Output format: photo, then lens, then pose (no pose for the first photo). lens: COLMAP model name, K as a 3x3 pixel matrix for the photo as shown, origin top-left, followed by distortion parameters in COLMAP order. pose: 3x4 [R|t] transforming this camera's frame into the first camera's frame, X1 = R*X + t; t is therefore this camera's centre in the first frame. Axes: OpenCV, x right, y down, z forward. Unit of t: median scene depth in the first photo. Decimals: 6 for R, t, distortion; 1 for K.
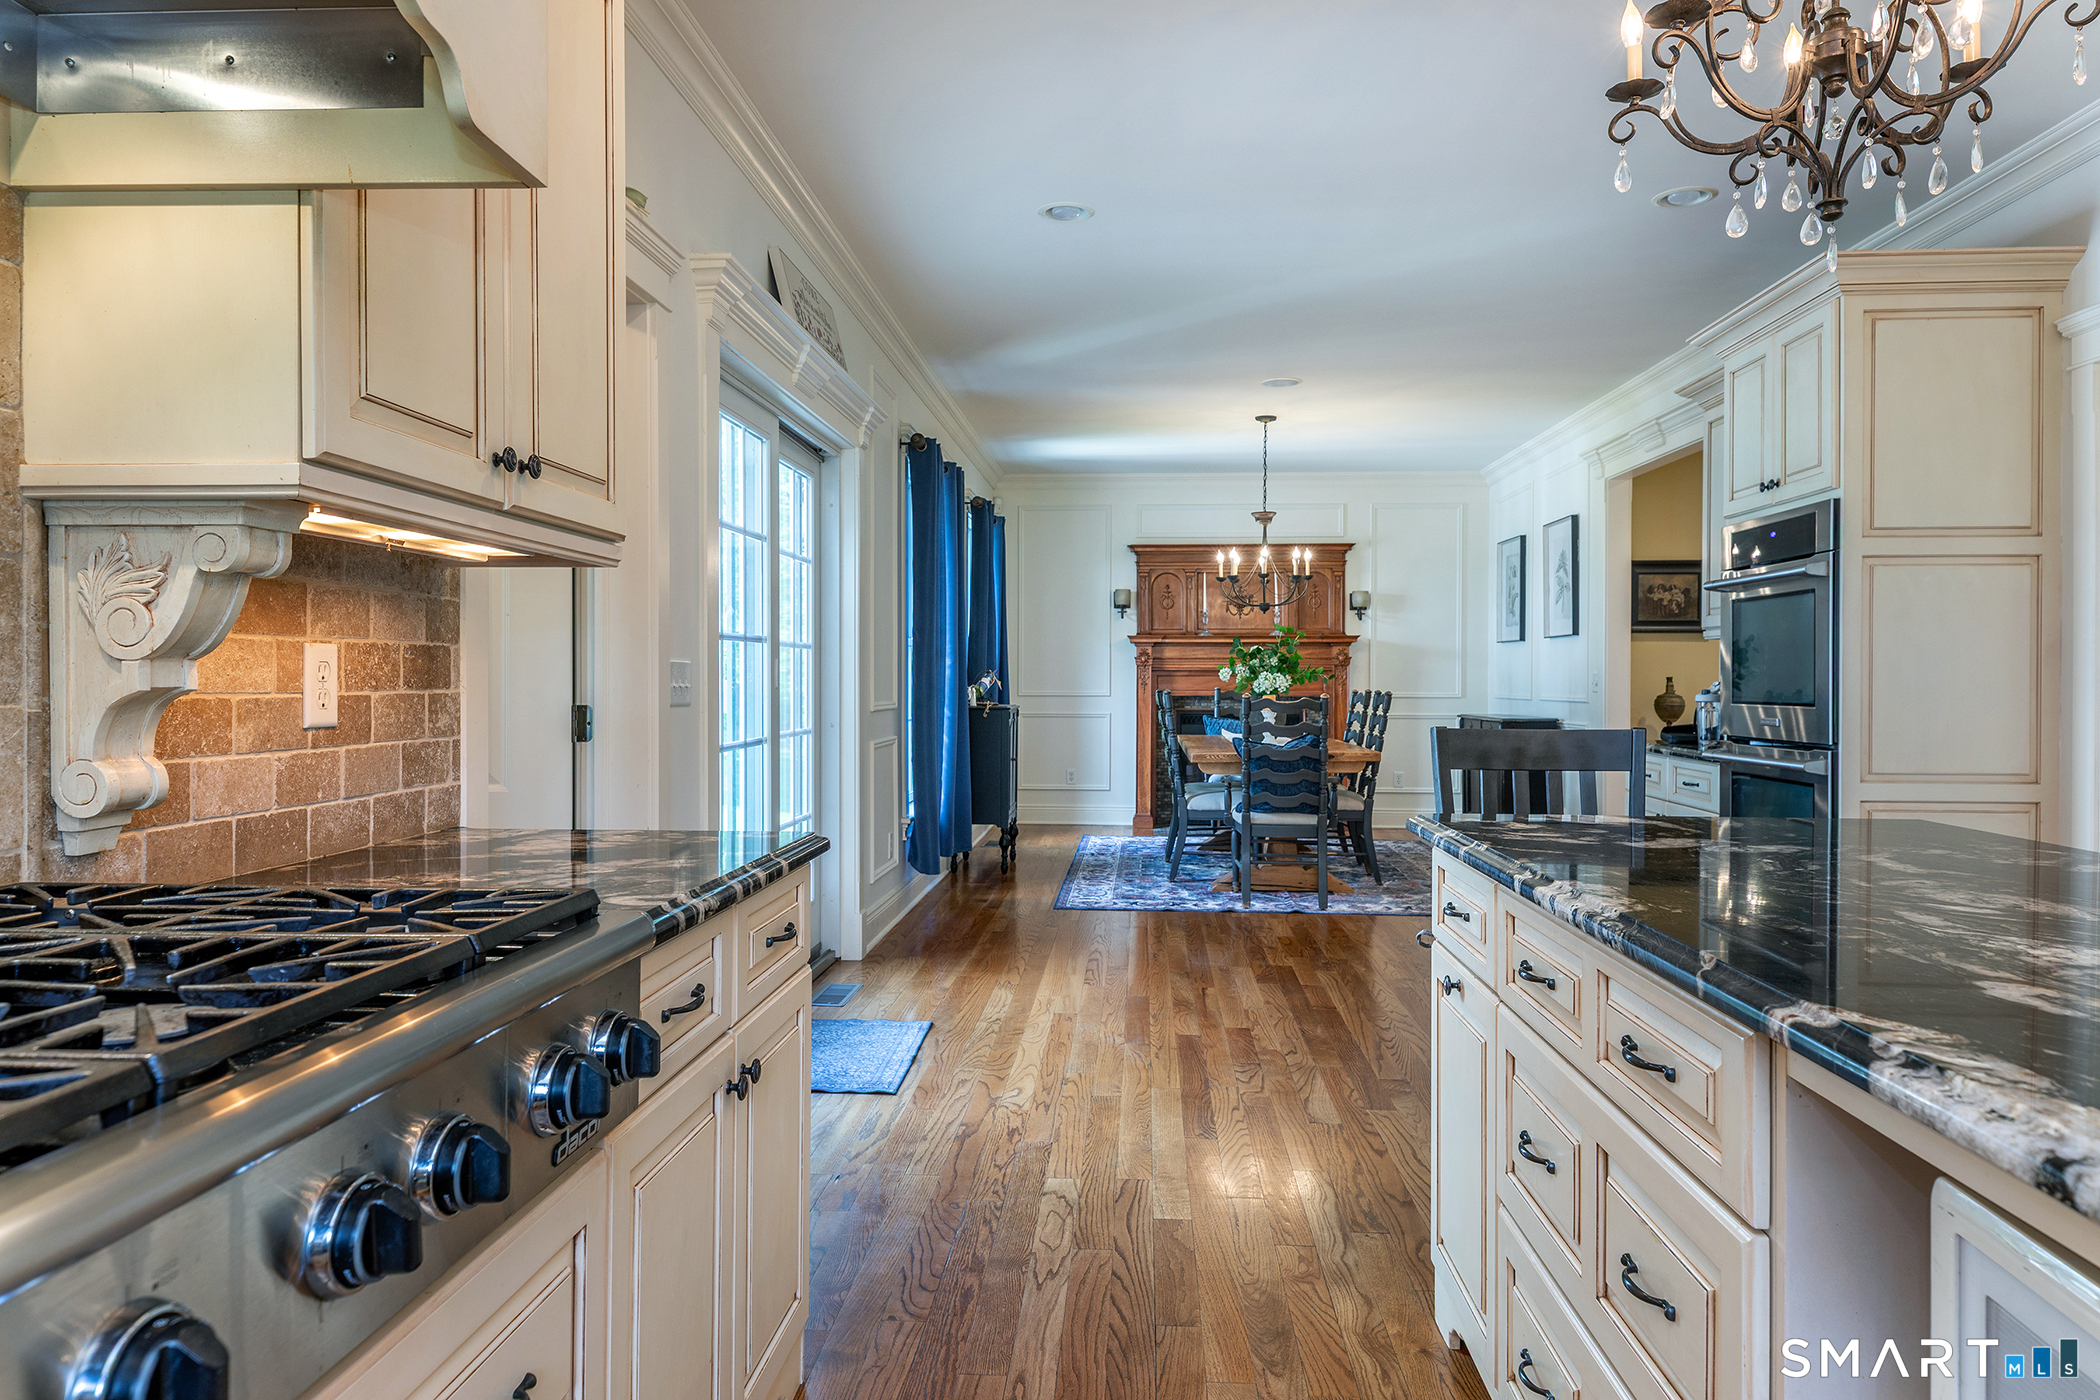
lens RADIAL K [[1340.1, 0, 1126.3], [0, 1340.1, 680.4], [0, 0, 1]] dist [0.027711, -0.009050]
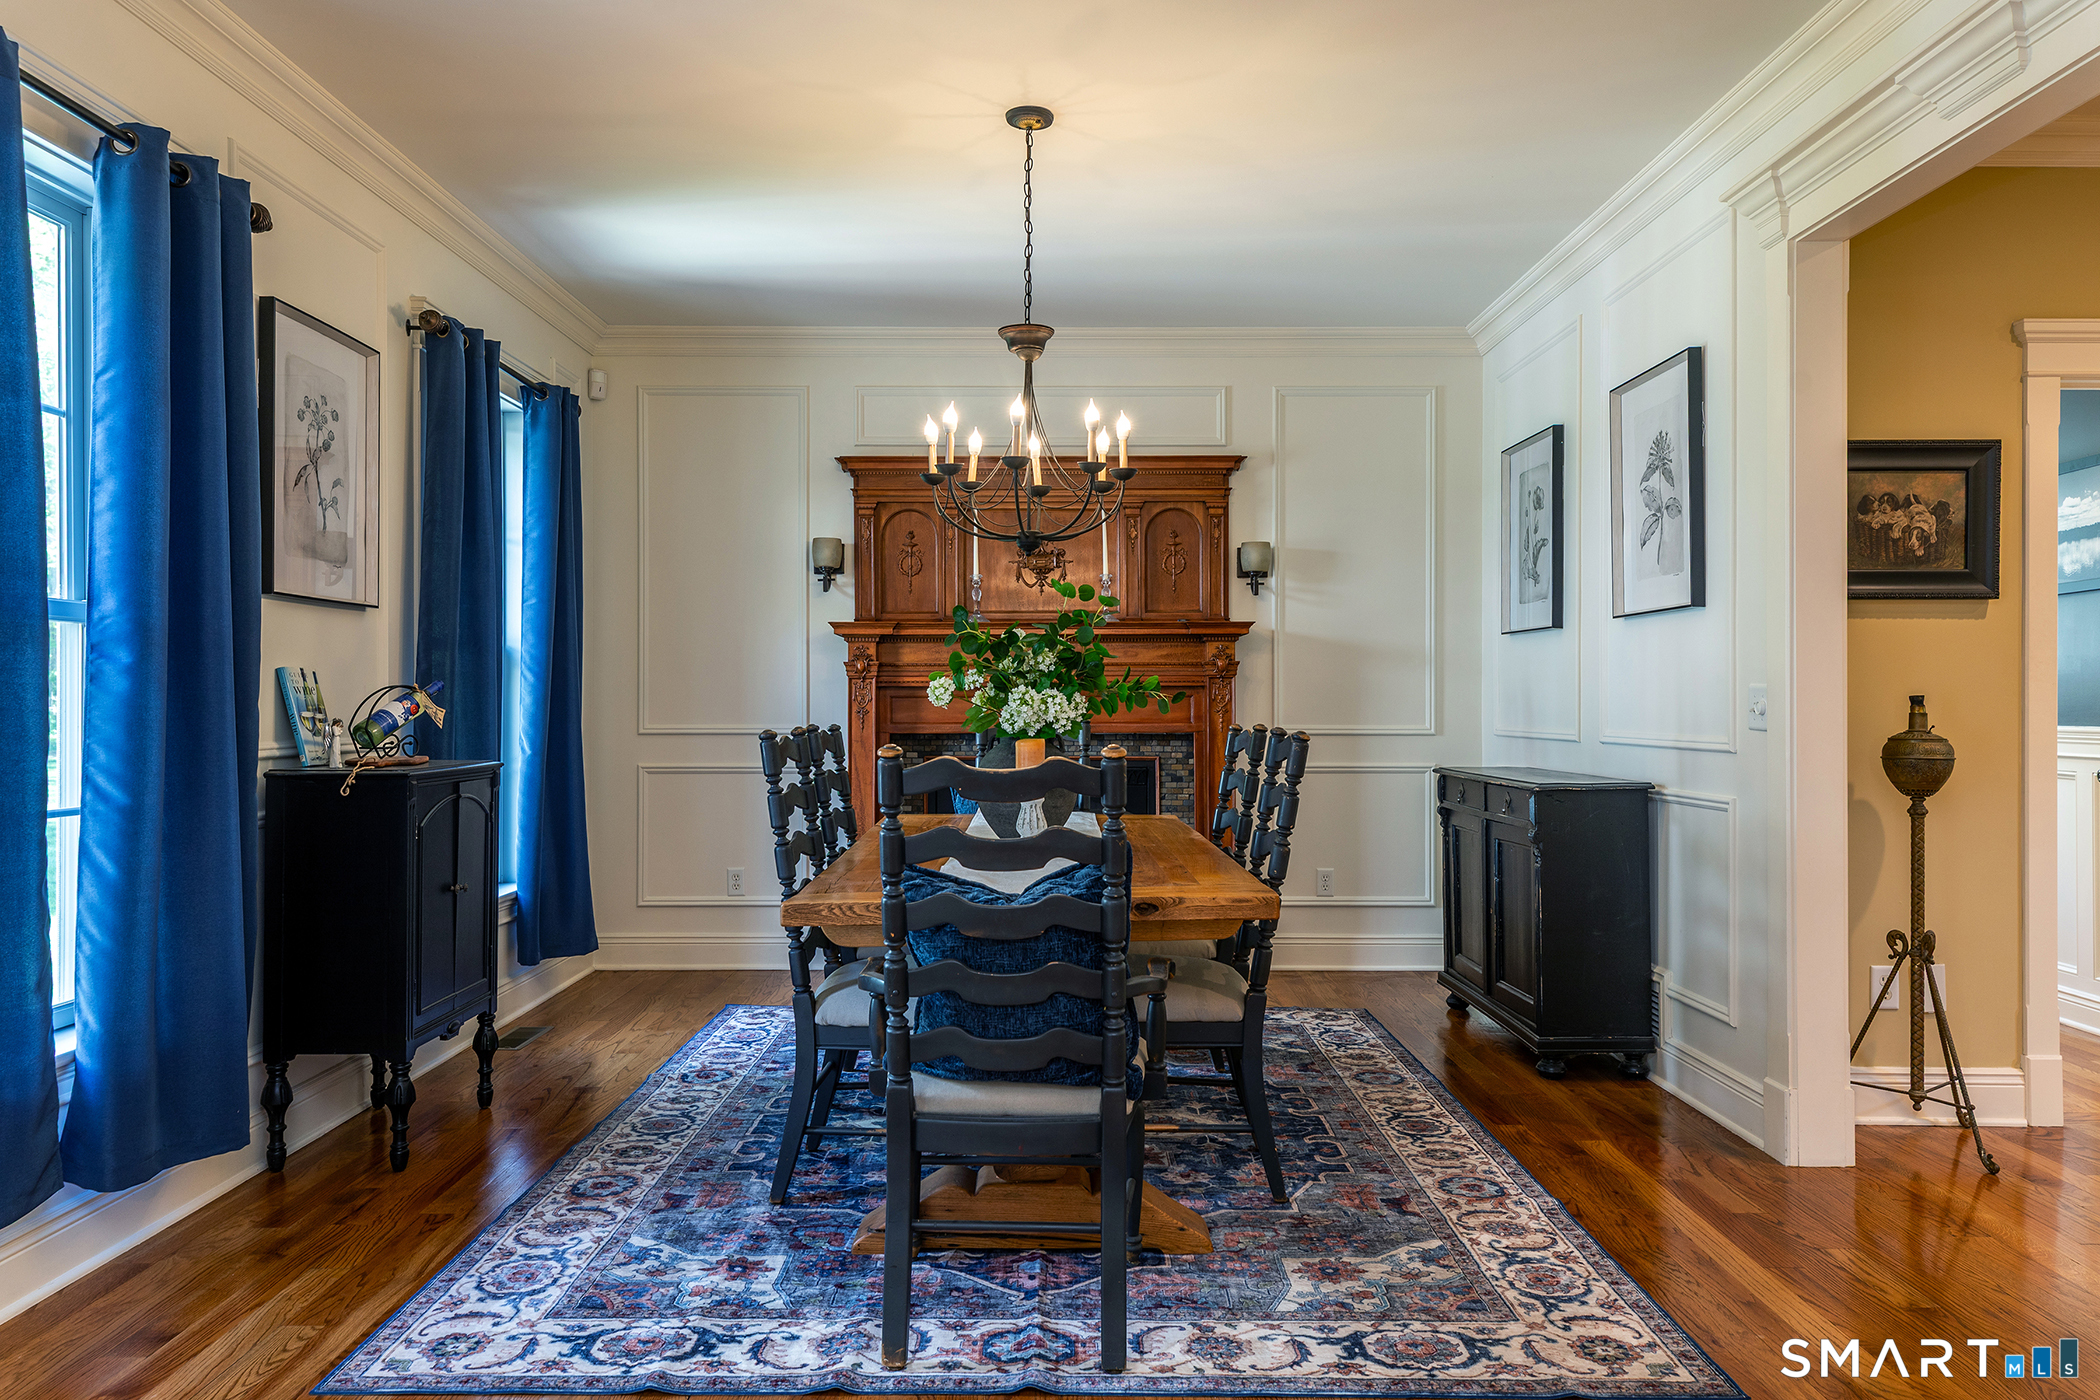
lens RADIAL K [[1409.8, 0, 1118.0], [0, 1409.8, 703.3], [0, 0, 1]] dist [-0.004031, 0.000870]
pose [[0.998436, -0.003059, 0.055830, 0.092588], [0.003027, 0.999995, 0.000670, -0.000708], [-0.055831, -0.000500, 0.998440, 0.459214]]
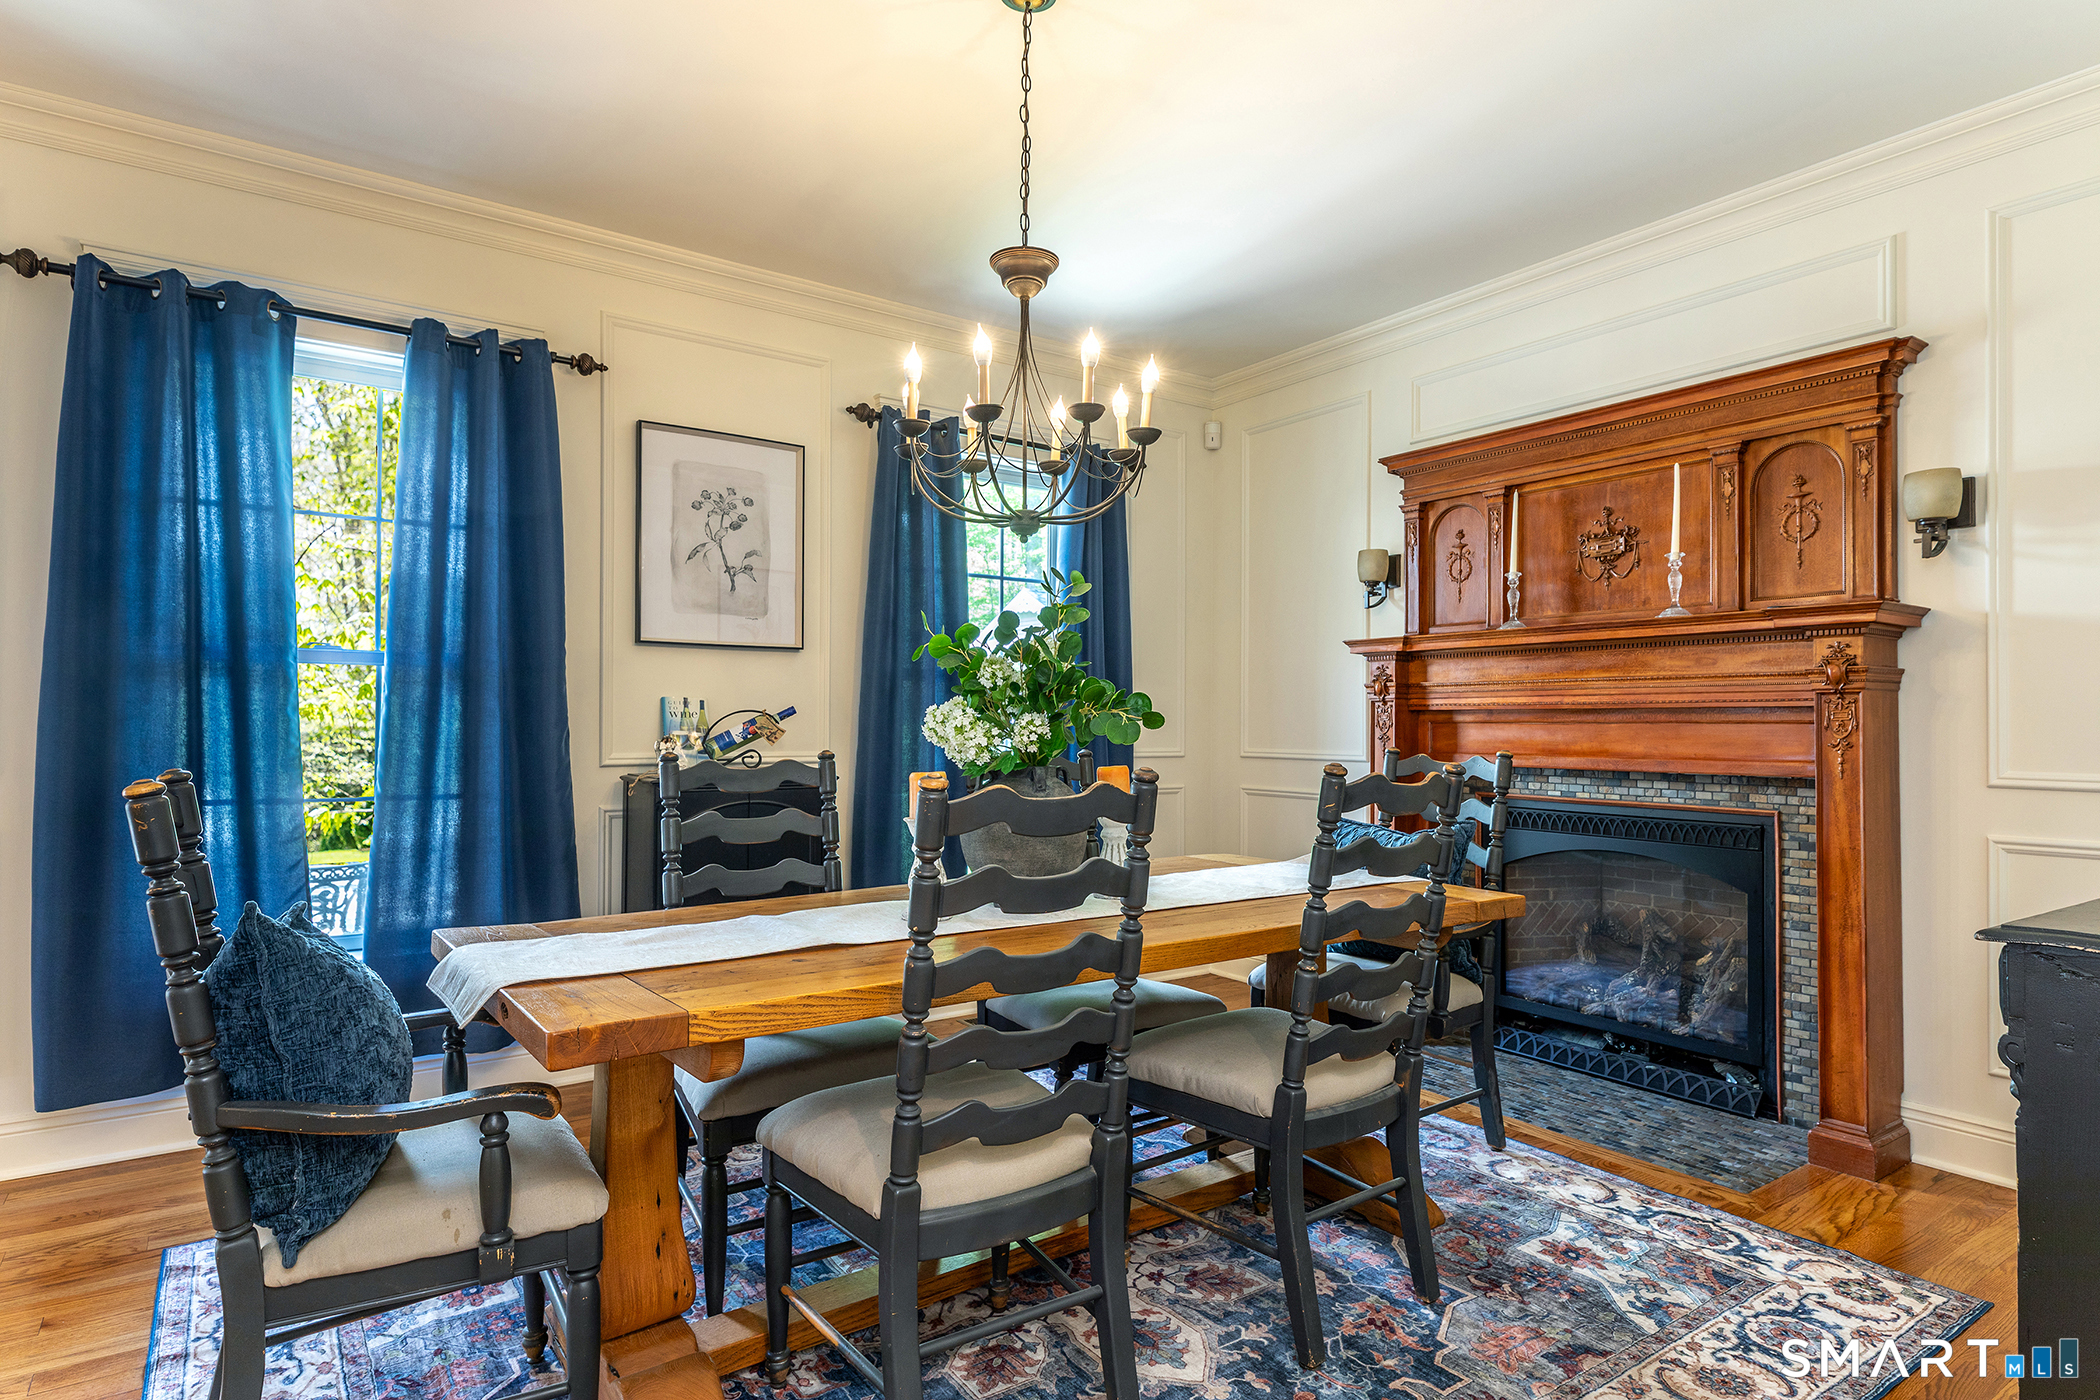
lens RADIAL K [[1136.3, 0, 1046.7], [0, 1136.3, 713.7], [0, 0, 1]] dist [-0.005149, -0.001160]
pose [[0.604336, -0.005036, -0.796713, 0.291736], [-0.005026, 0.999936, -0.010133, -0.001420], [0.796714, 0.010128, 0.604272, 0.708039]]
